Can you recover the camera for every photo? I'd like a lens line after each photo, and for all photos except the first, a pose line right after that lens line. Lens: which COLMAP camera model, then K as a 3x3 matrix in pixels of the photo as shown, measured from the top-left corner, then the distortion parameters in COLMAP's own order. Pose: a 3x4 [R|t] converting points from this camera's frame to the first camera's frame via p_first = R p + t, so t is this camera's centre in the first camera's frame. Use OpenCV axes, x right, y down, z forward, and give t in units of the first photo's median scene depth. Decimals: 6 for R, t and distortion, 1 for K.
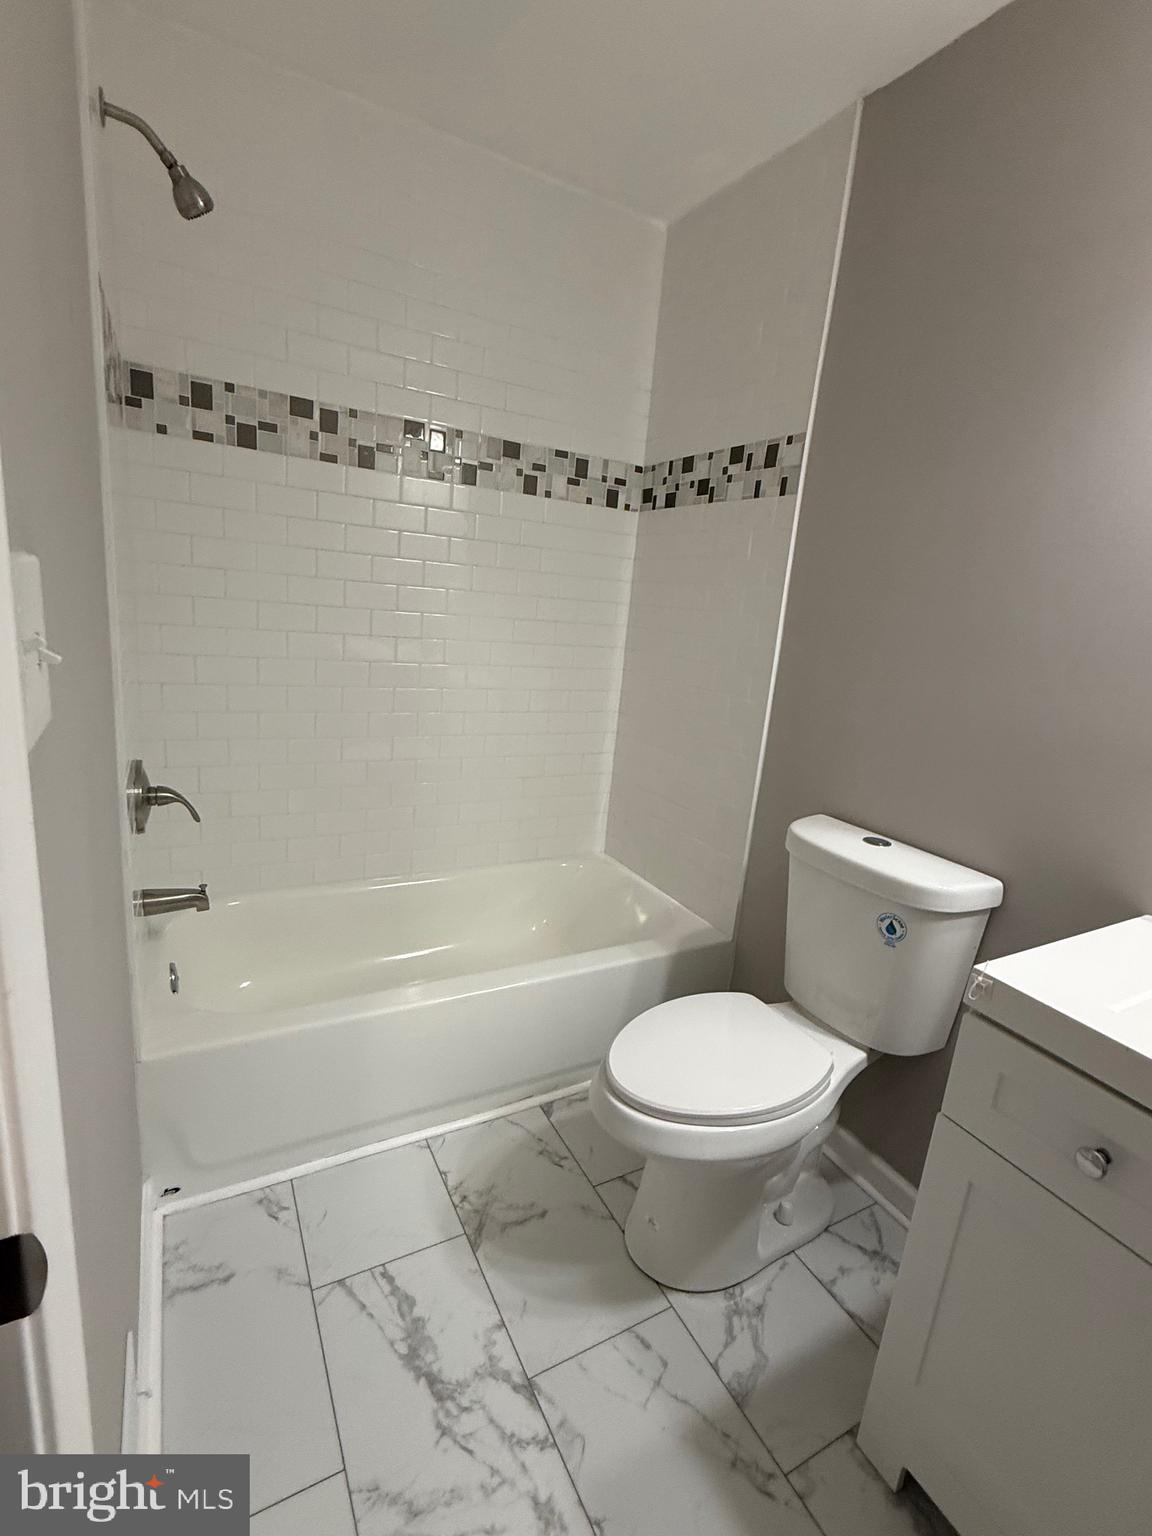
lens RADIAL K [[716.8, 0, 579.8], [0, 716.8, 765.4], [0, 0, 1]] dist [0.003093, -0.001736]
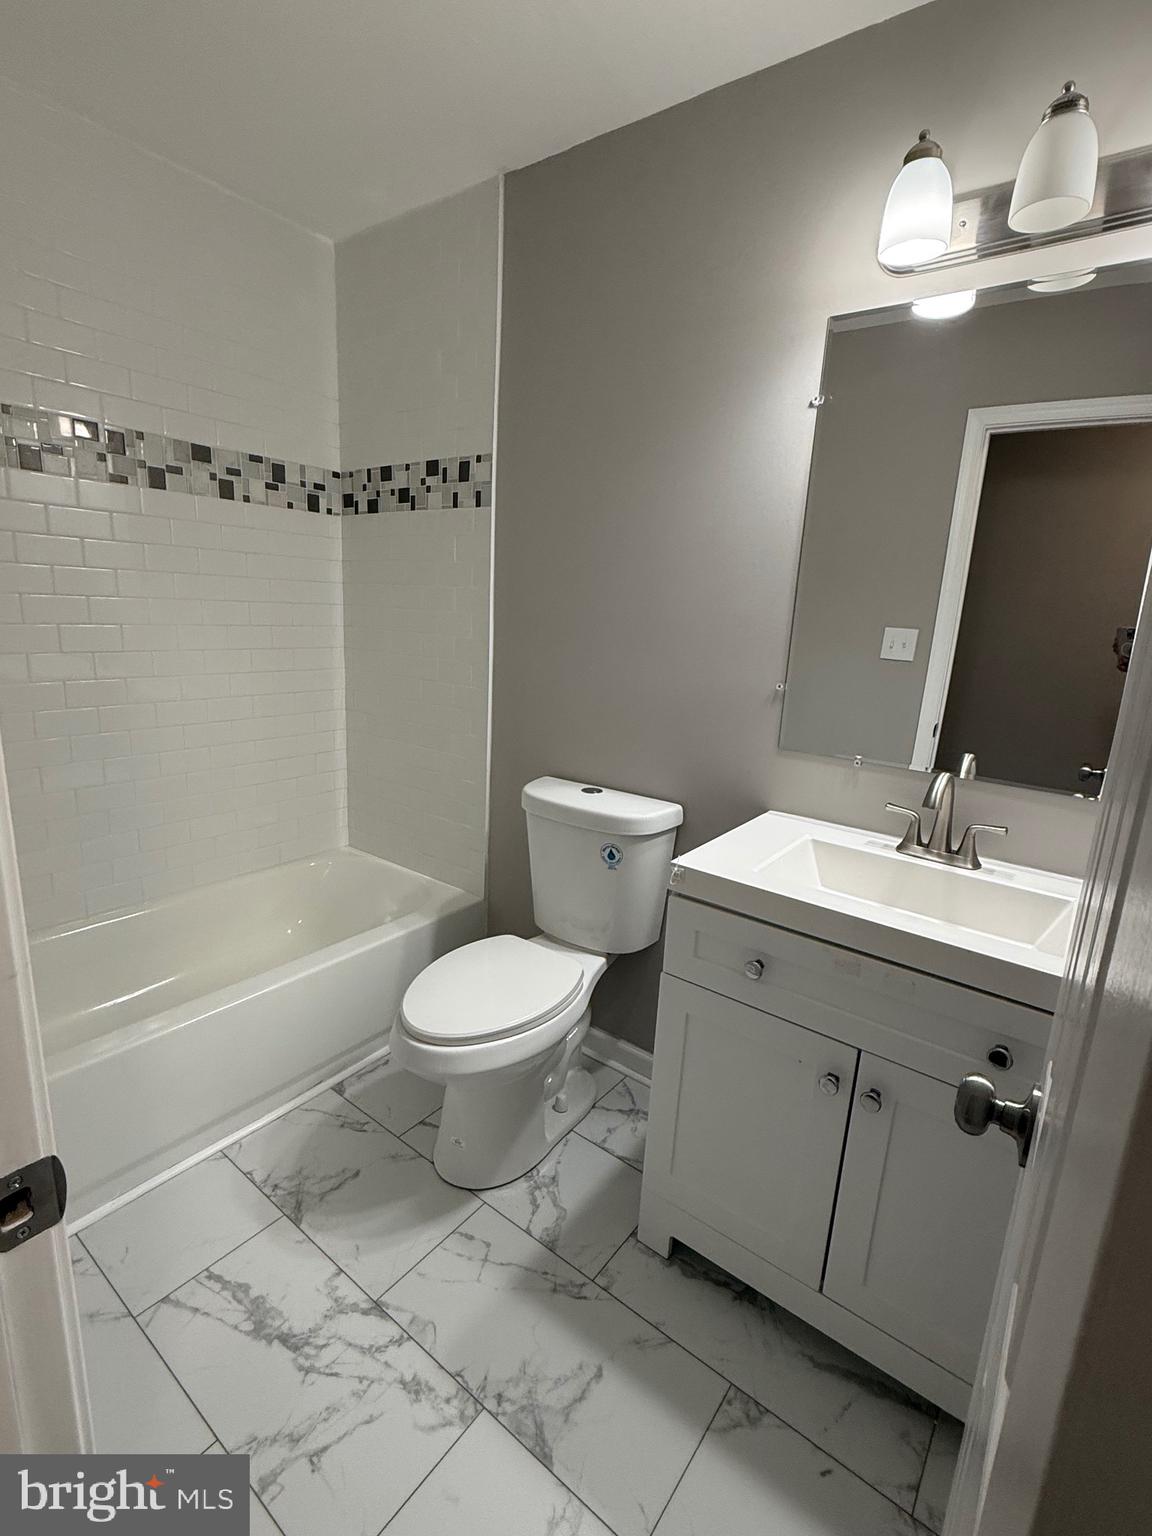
lens RADIAL K [[716.8, 0, 581.5], [0, 716.8, 767.5], [0, 0, 1]] dist [0.003093, -0.001736]
pose [[0.910632, -0.132086, 0.391540, -0.080831], [0.124927, 0.991197, 0.043828, 0.009582], [-0.393882, 0.009002, 0.919117, -0.132080]]
